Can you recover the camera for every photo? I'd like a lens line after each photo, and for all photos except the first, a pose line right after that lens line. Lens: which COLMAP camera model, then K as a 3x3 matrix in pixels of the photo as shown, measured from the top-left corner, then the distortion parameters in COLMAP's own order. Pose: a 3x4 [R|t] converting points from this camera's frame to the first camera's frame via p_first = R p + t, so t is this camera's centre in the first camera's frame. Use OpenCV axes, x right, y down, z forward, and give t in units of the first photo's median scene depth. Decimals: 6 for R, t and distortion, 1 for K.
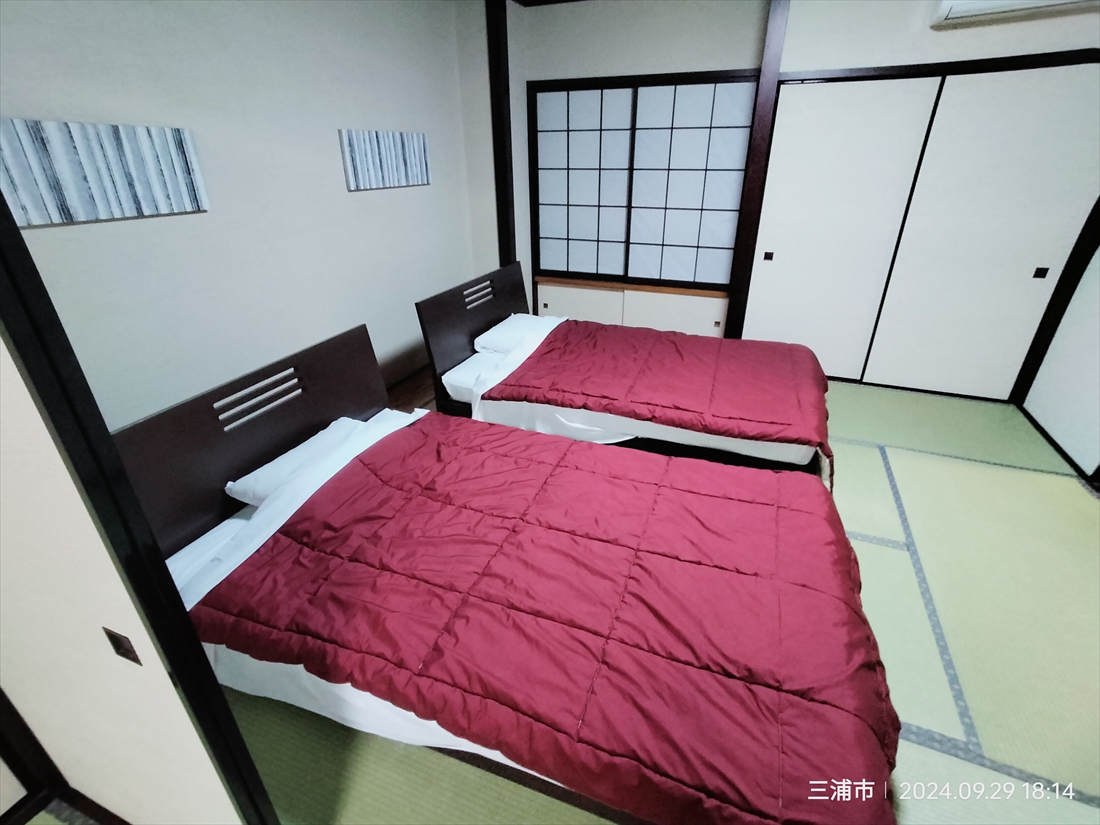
lens RADIAL K [[526.1, 0, 548.0], [0, 526.1, 401.6], [0, 0, 1]] dist [0.012503, 0.001302]
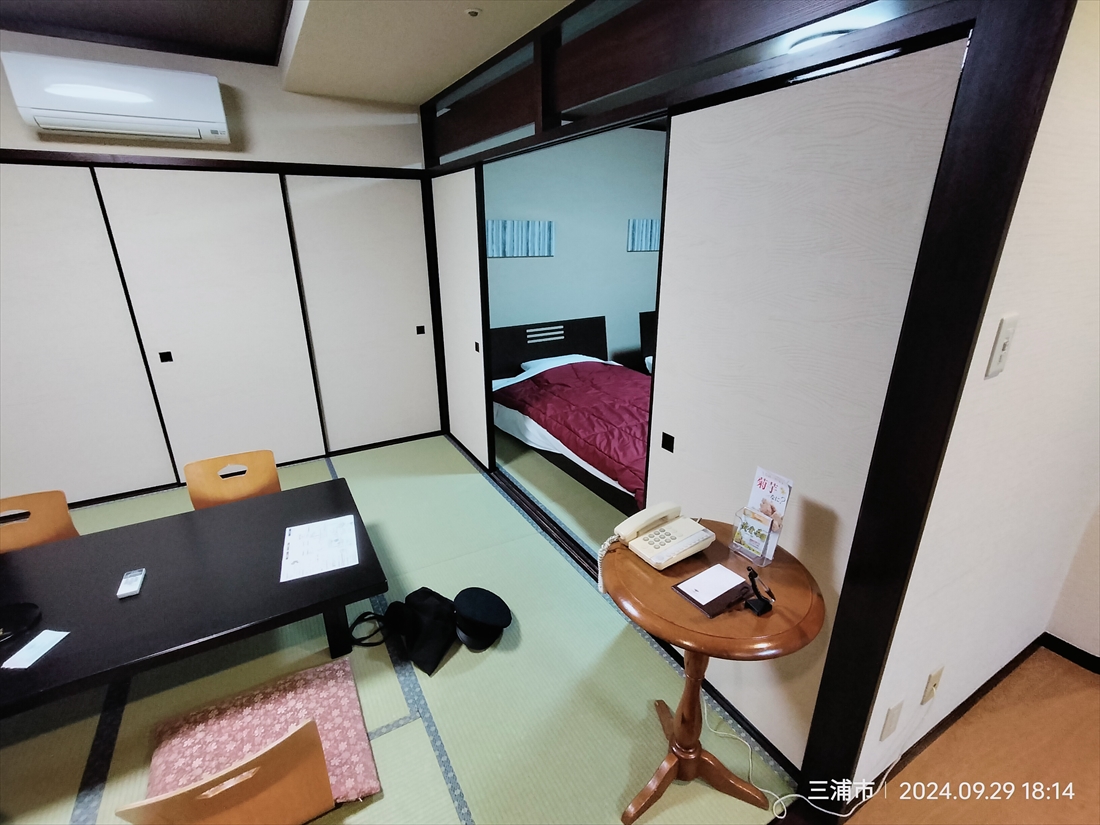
lens RADIAL K [[526.1, 0, 546.2], [0, 526.1, 414.2], [0, 0, 1]] dist [0.012503, 0.001302]
pose [[0.778419, 0.210393, -0.591437, 0.883419], [-0.272331, 0.962067, -0.016190, 0.364012], [0.565596, 0.173669, 0.806188, -0.773666]]
